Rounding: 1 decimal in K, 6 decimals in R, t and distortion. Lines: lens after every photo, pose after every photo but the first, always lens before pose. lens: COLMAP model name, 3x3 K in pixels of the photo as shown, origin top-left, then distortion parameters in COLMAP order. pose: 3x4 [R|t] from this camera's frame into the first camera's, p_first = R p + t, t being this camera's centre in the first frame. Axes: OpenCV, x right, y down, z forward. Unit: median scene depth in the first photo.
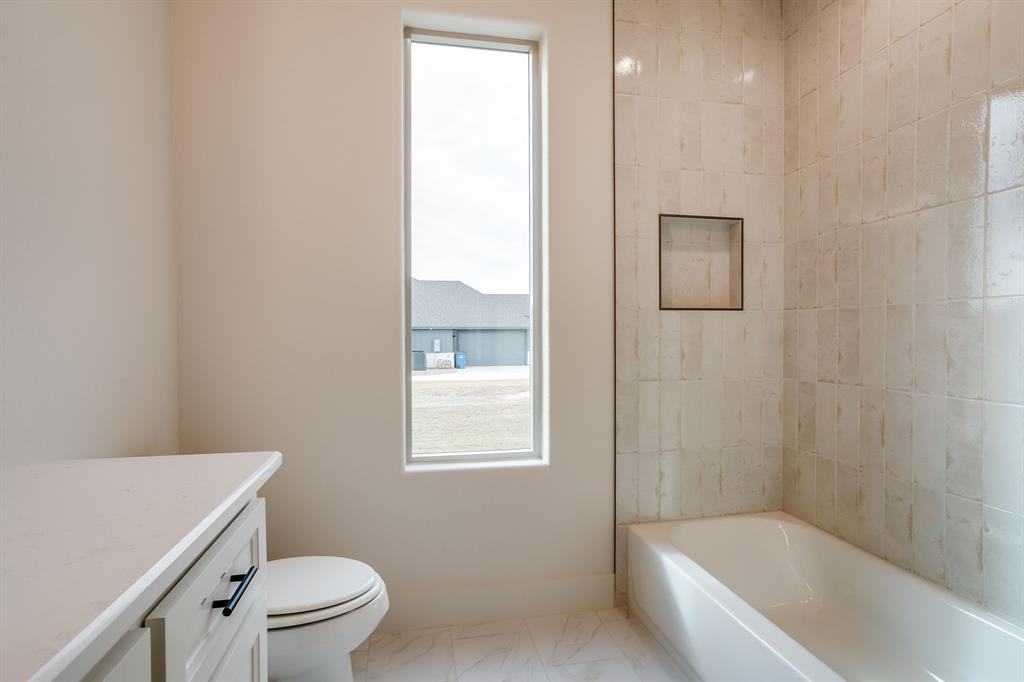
lens RADIAL K [[511.3, 0, 509.6], [0, 511.3, 338.1], [0, 0, 1]] dist [-0.001184, -0.000415]
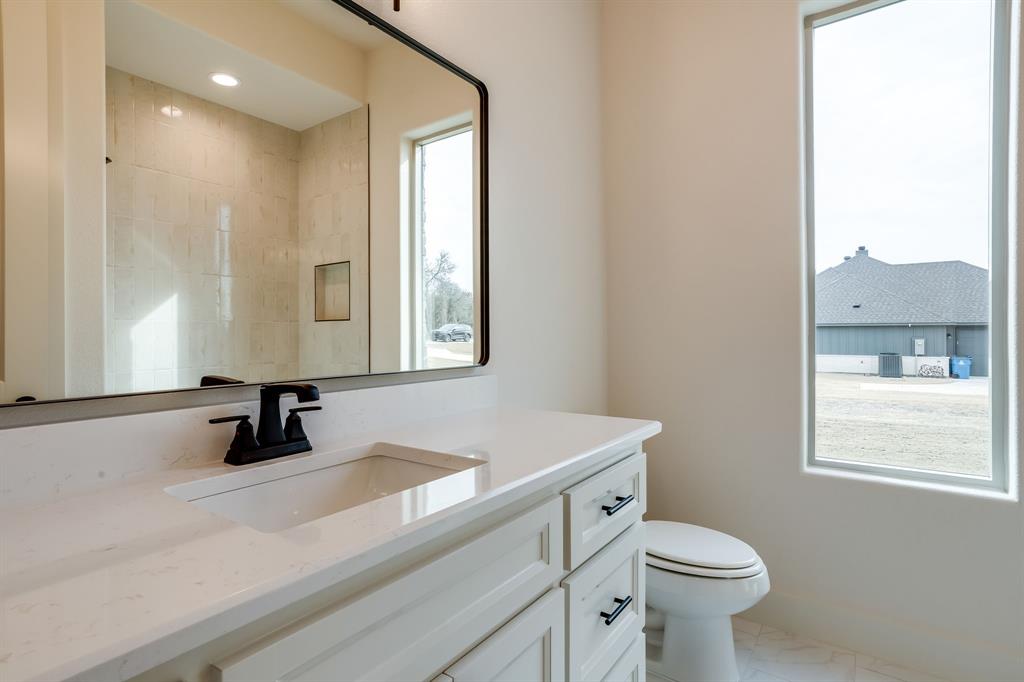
lens RADIAL K [[533.7, 0, 510.0], [0, 533.7, 345.2], [0, 0, 1]] dist [0.000128, -0.000057]
pose [[0.692457, 0.016342, -0.721274, 0.119468], [-0.004767, 0.999825, 0.018077, 0.002527], [0.721444, -0.009079, 0.692414, -0.096557]]
